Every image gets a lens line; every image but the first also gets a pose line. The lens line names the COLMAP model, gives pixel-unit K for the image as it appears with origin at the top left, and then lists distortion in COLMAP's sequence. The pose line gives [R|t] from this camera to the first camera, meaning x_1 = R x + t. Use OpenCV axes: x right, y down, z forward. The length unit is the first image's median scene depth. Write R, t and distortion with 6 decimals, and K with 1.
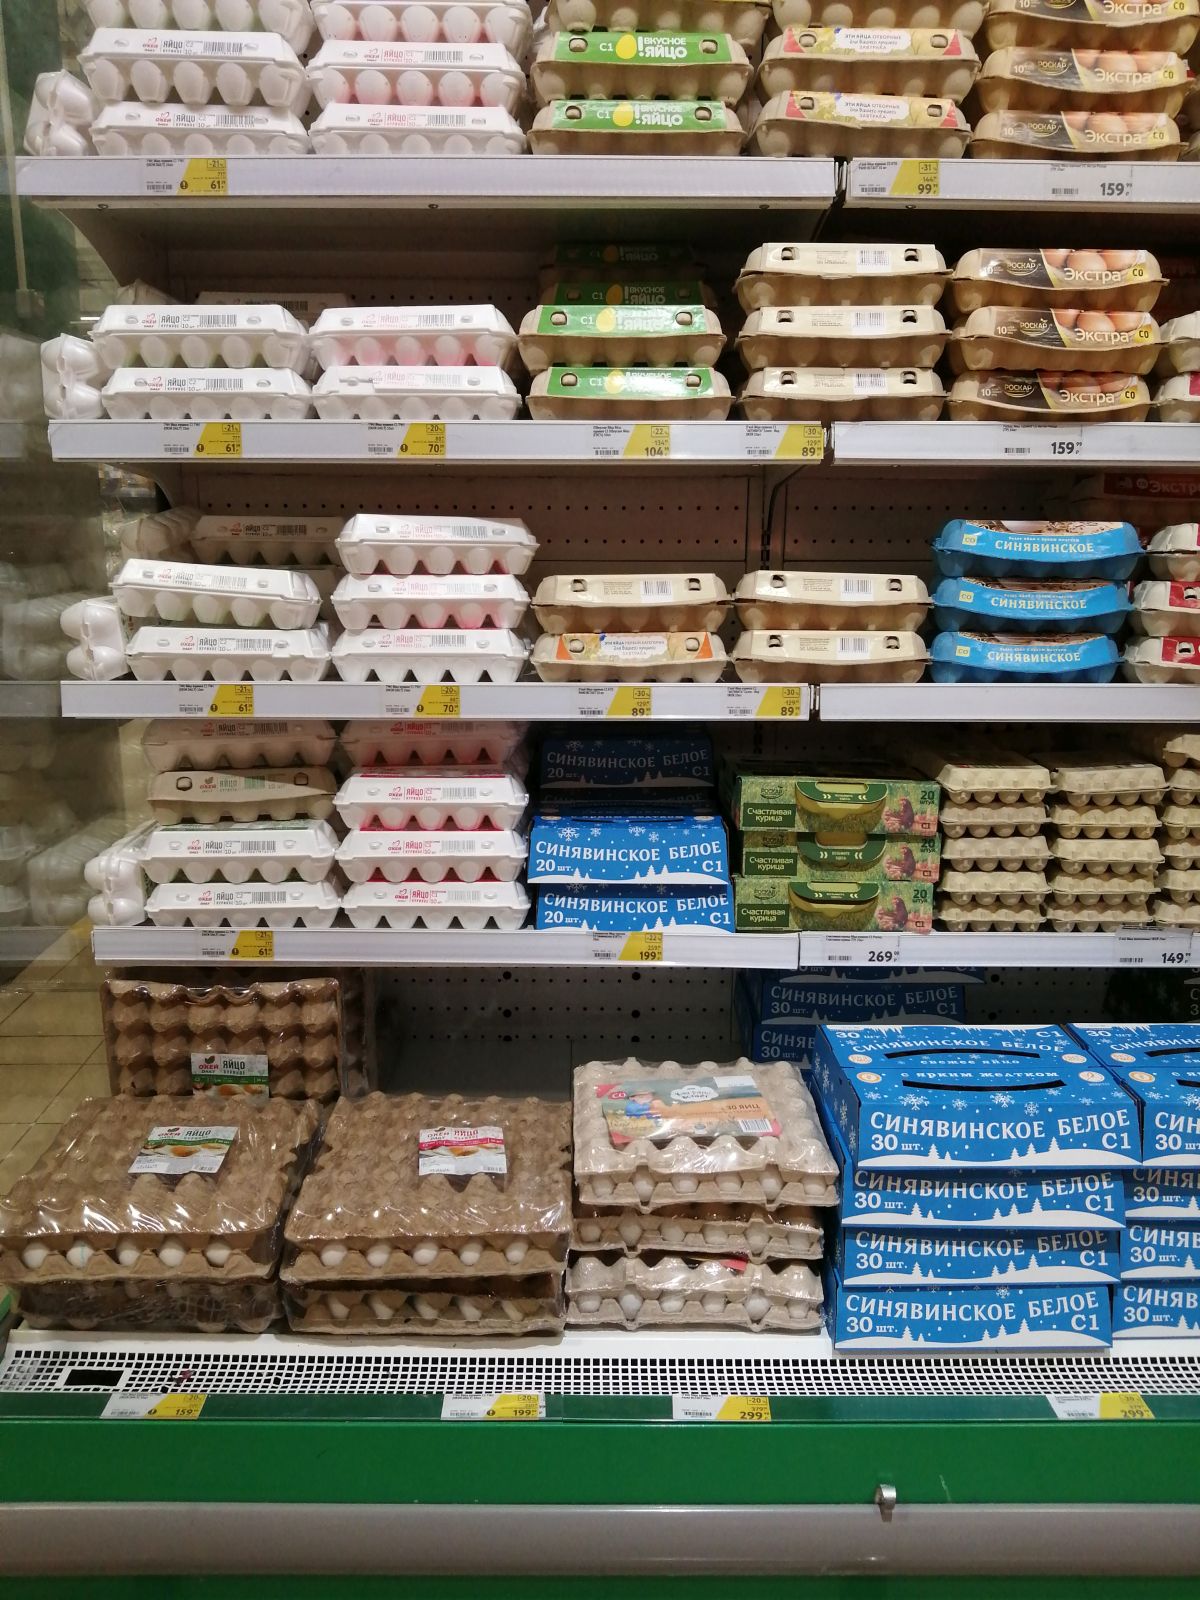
lens RADIAL K [[1227.4, 0, 604.7], [0, 1227.4, 786.8], [0, 0, 1]] dist [0.023490, -0.077403]
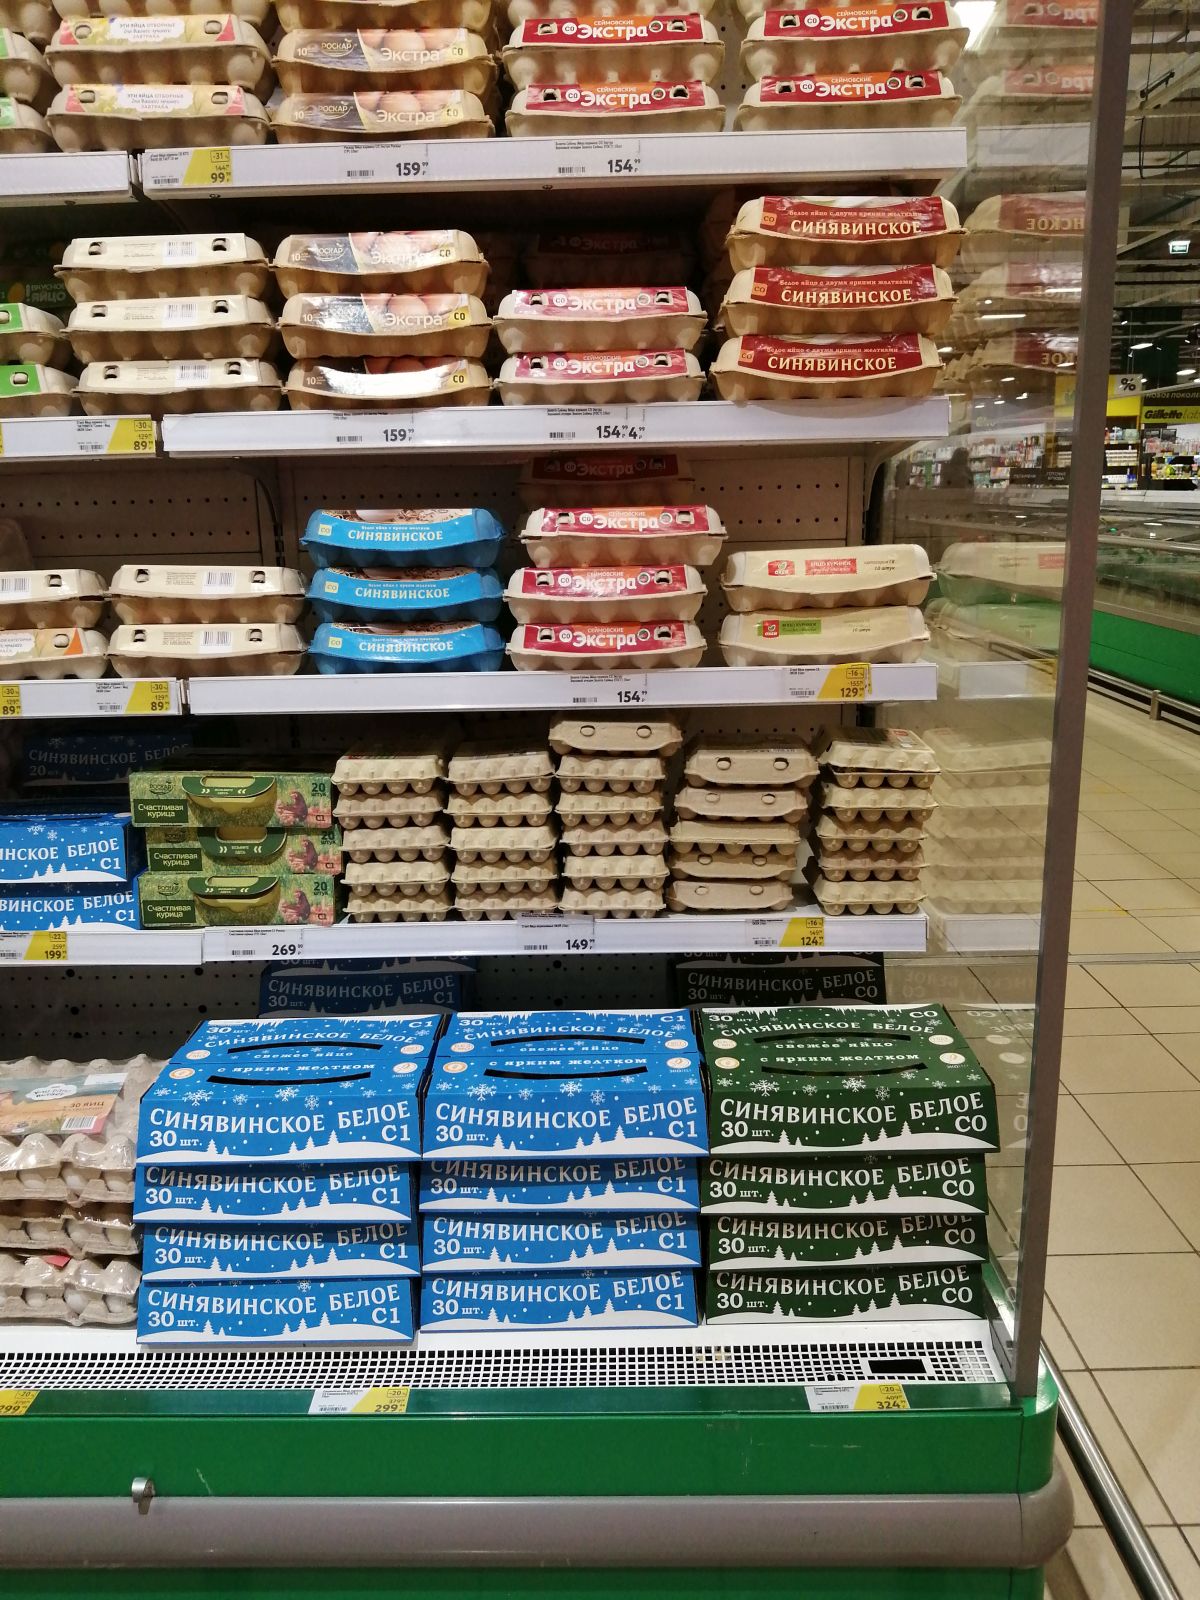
lens RADIAL K [[1240.4, 0, 599.6], [0, 1240.4, 786.0], [0, 0, 1]] dist [0.019626, -0.069451]
pose [[0.999679, -0.021312, -0.013707, 0.544071], [0.021450, 0.999720, 0.009980, 0.000560], [0.013490, -0.010271, 0.999856, -0.001208]]
